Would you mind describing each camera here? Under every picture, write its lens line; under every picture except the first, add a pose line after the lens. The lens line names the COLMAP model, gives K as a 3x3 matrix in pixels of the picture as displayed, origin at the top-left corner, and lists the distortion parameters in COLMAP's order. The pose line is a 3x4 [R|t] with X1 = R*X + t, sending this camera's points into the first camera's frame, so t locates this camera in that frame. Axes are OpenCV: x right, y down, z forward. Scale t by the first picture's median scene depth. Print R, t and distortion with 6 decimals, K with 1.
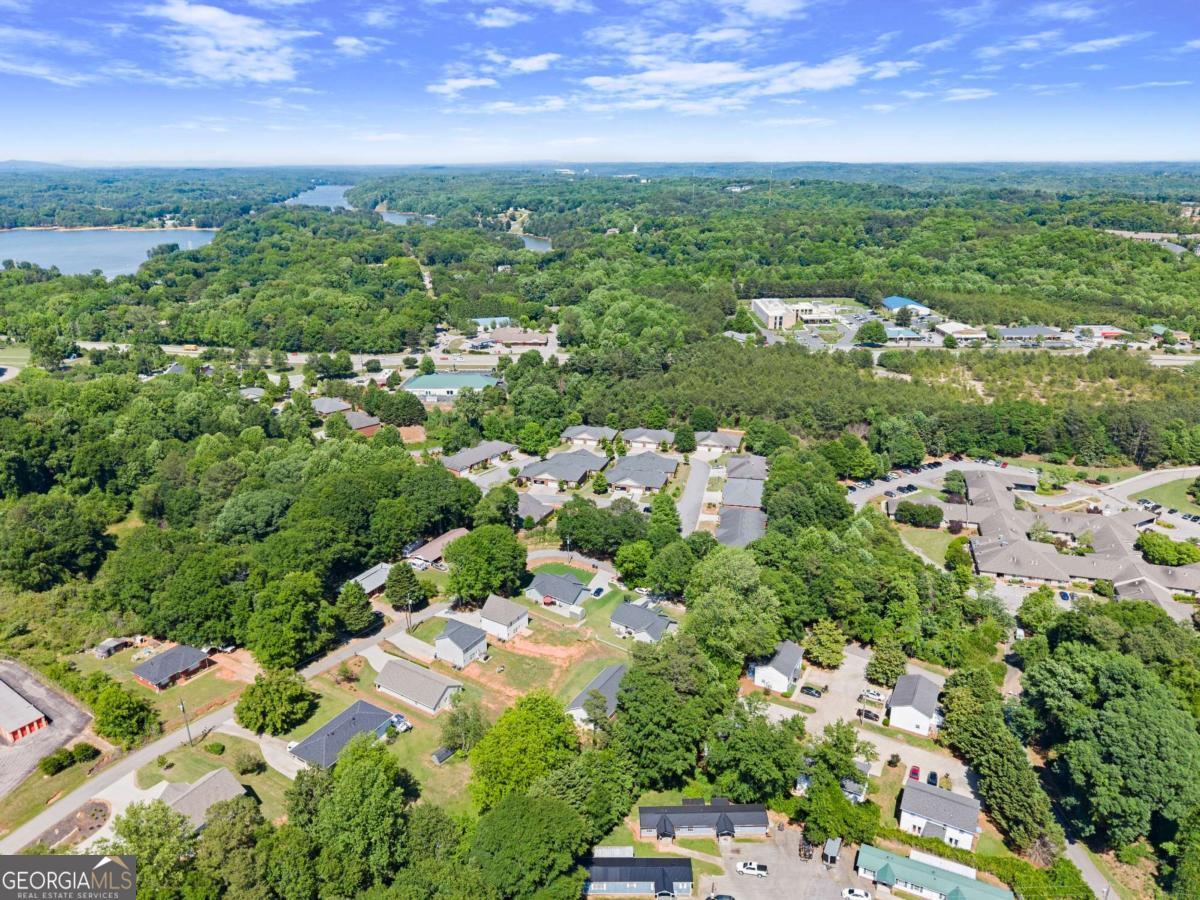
lens RADIAL K [[790.2, 0, 600.0], [0, 790.2, 450.0], [0, 0, 1]] dist [0.055146, -0.075229]
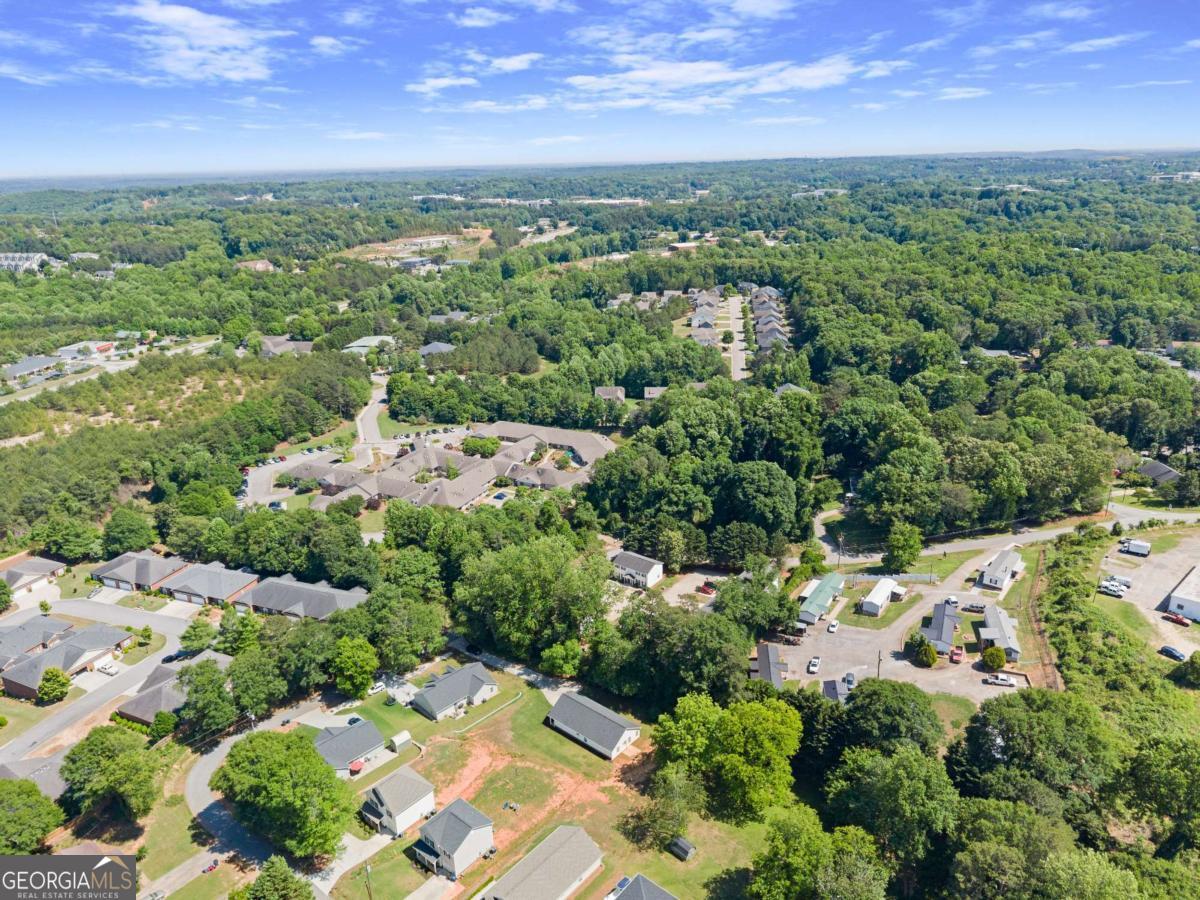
lens RADIAL K [[790.2, 0, 600.0], [0, 790.2, 450.0], [0, 0, 1]] dist [0.055146, -0.075229]
pose [[0.156881, -0.334745, 0.929158, -0.366098], [0.357163, 0.896361, 0.262625, -0.108028], [-0.920773, 0.290660, 0.260181, 0.313334]]
